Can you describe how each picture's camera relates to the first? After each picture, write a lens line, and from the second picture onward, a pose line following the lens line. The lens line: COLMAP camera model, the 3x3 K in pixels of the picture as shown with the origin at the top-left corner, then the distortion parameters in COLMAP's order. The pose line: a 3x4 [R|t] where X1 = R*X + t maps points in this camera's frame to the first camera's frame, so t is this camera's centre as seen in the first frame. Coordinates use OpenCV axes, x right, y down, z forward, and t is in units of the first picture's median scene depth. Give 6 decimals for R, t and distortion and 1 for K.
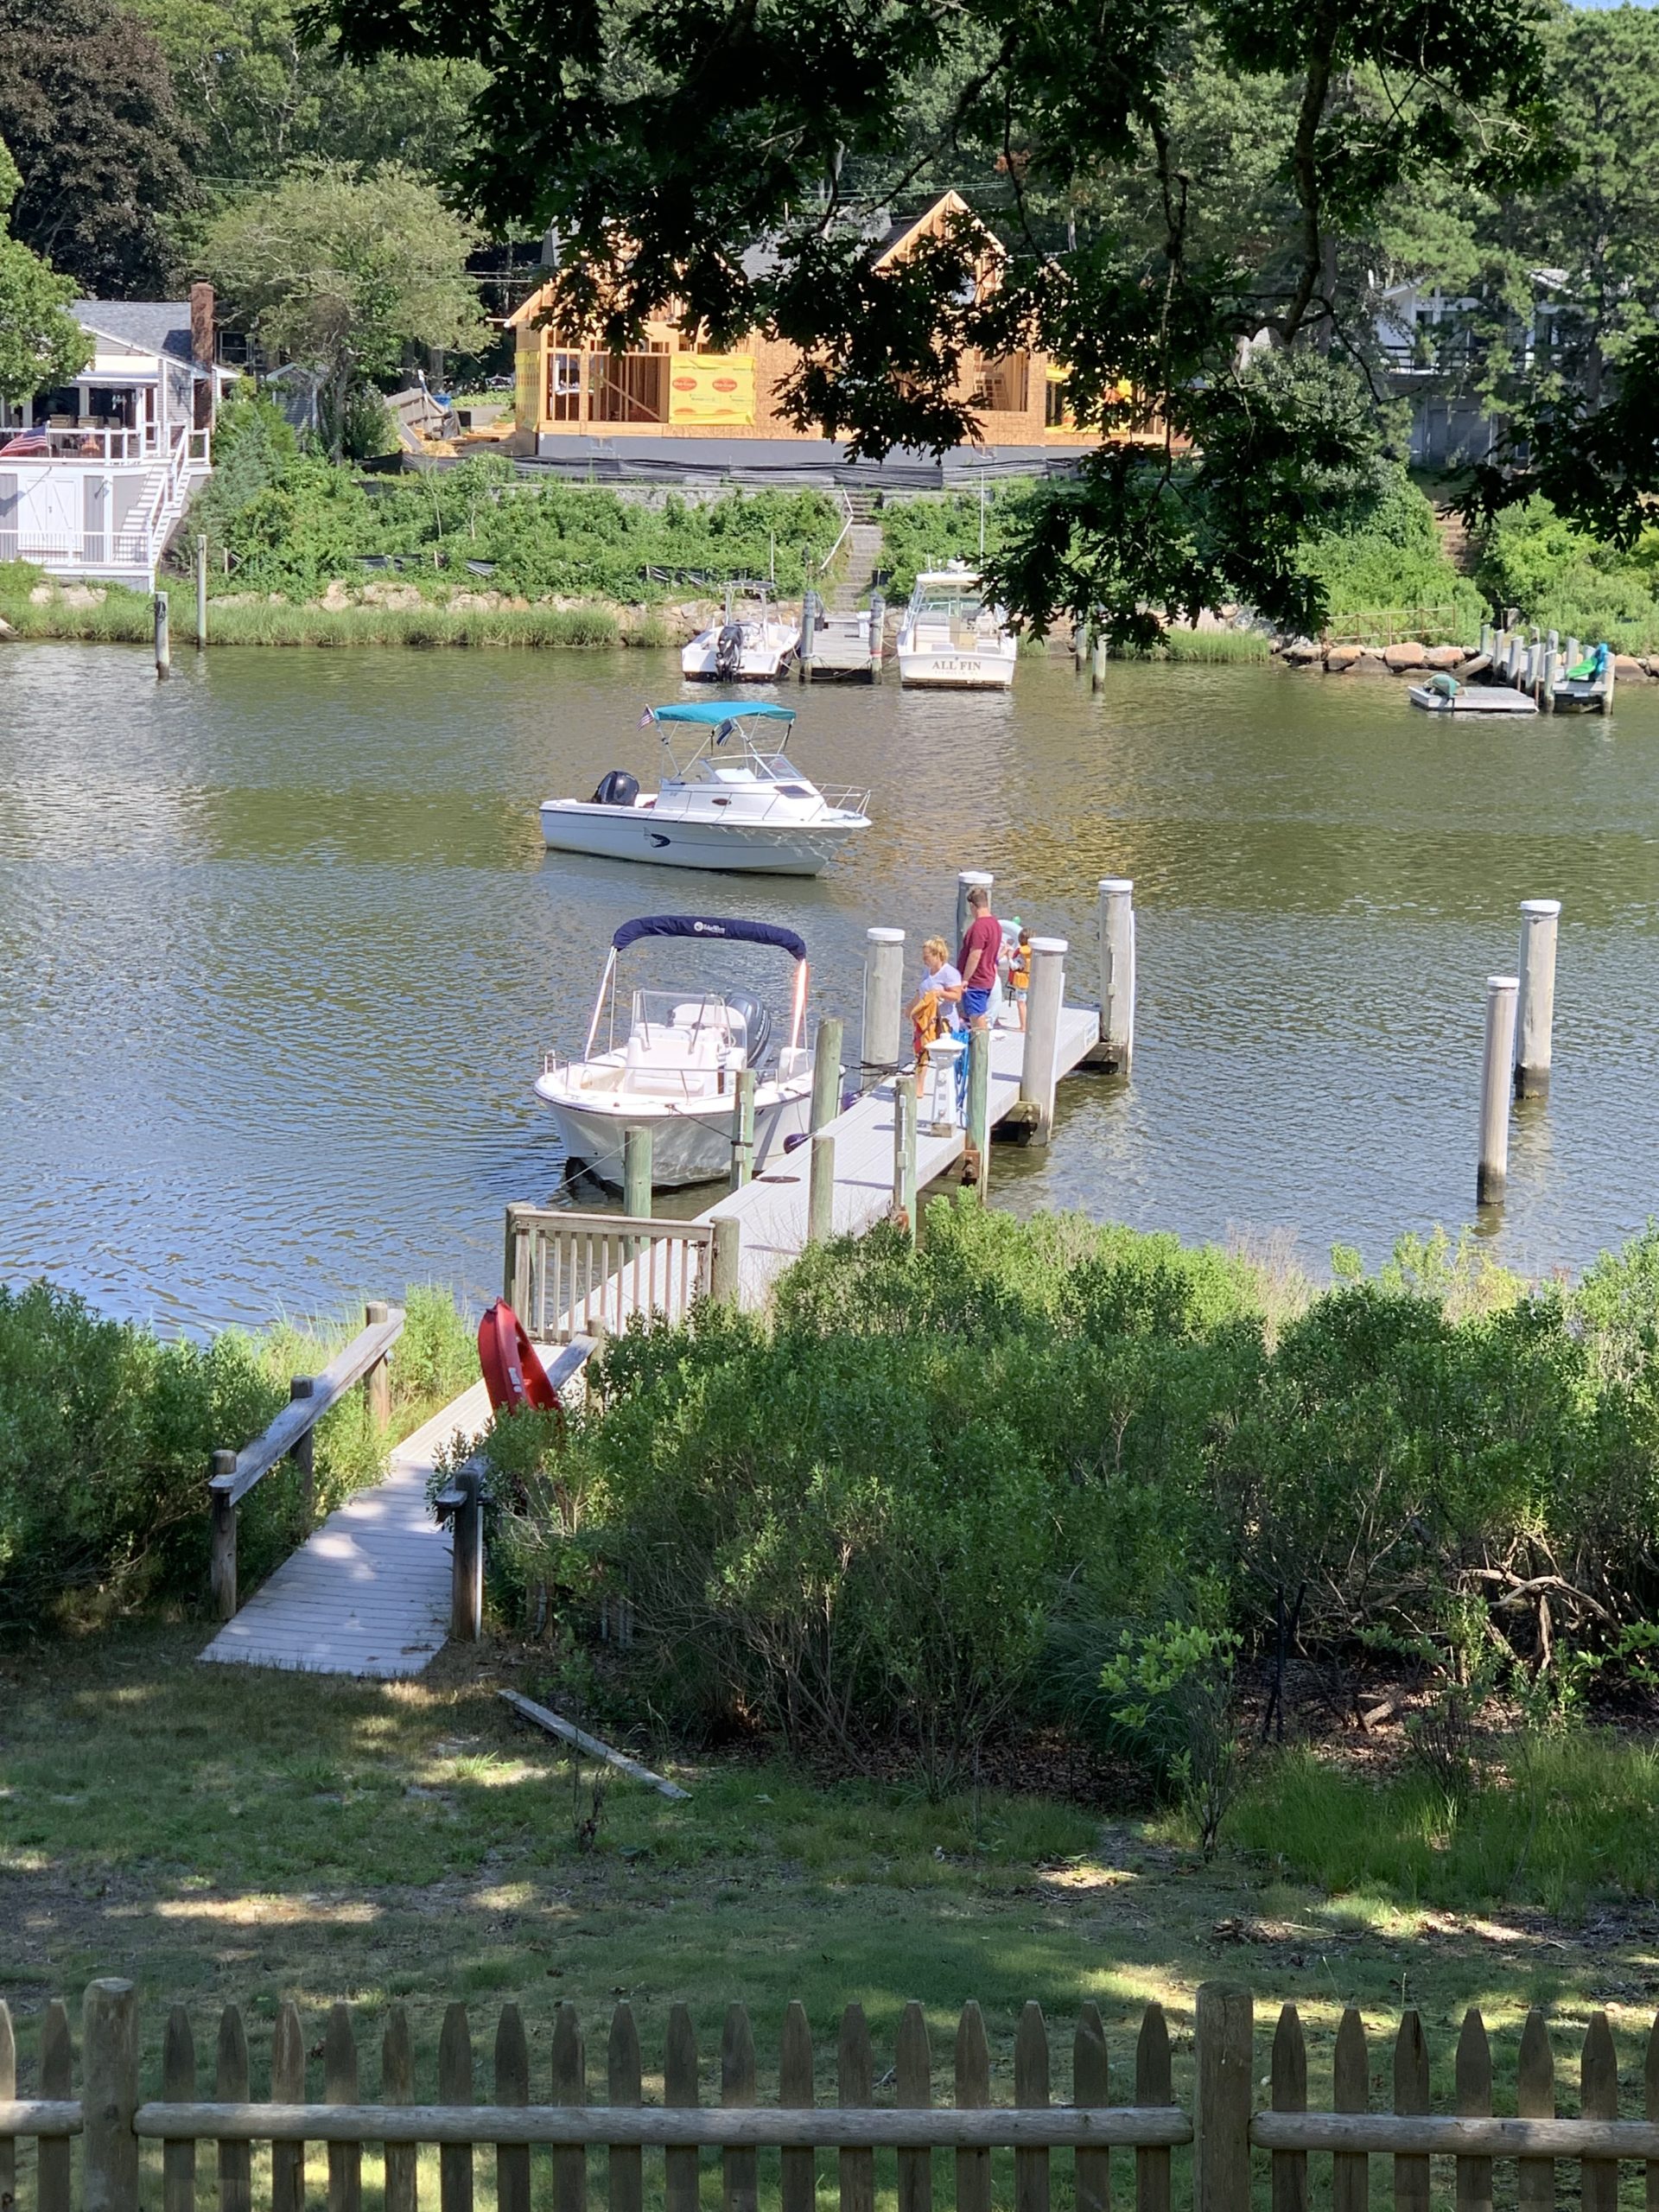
lens RADIAL K [[4898.7, 0, 829.5], [0, 4898.7, 1106.0], [0, 0, 1]] dist [-0.085203, -0.210560]
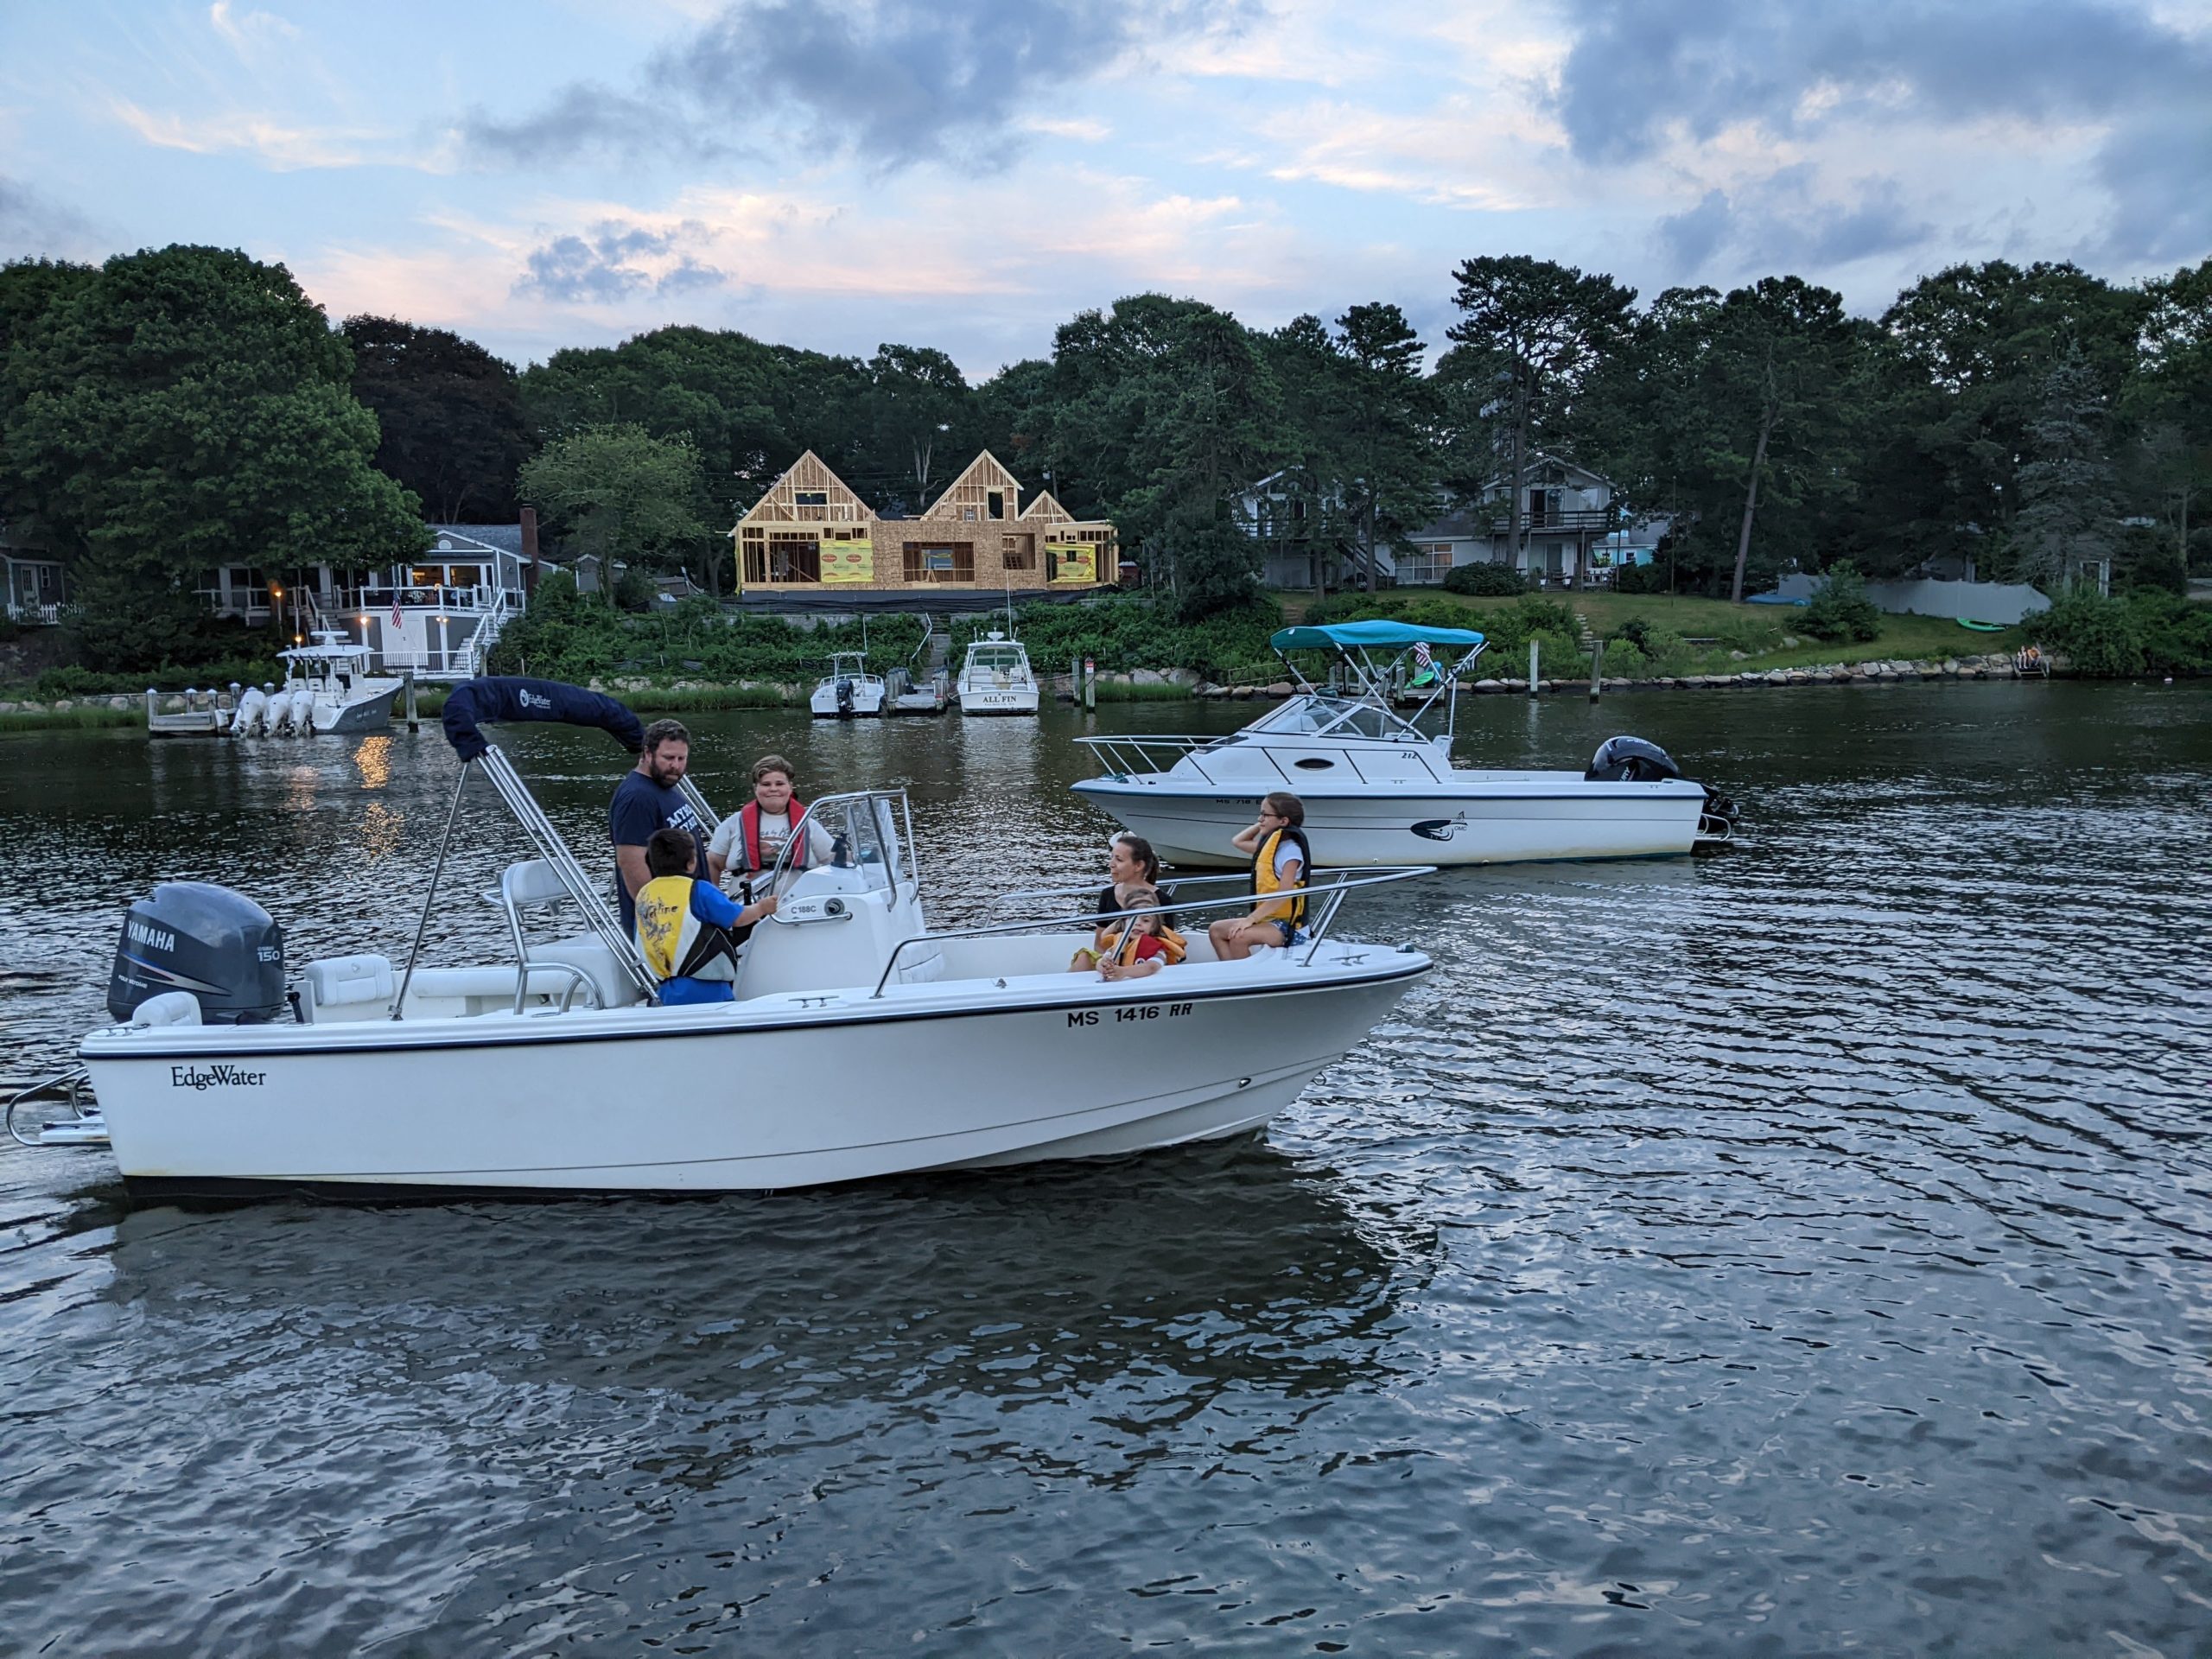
lens RADIAL K [[1606.9, 0, 1106.0], [0, 1606.9, 829.5], [0, 0, 1]] dist [-0.001246, -0.081795]
pose [[0.994533, -0.055529, 0.088430, 0.011992], [0.059924, 0.997056, -0.047845, -0.024666], [-0.085512, 0.052883, 0.994933, 0.478009]]
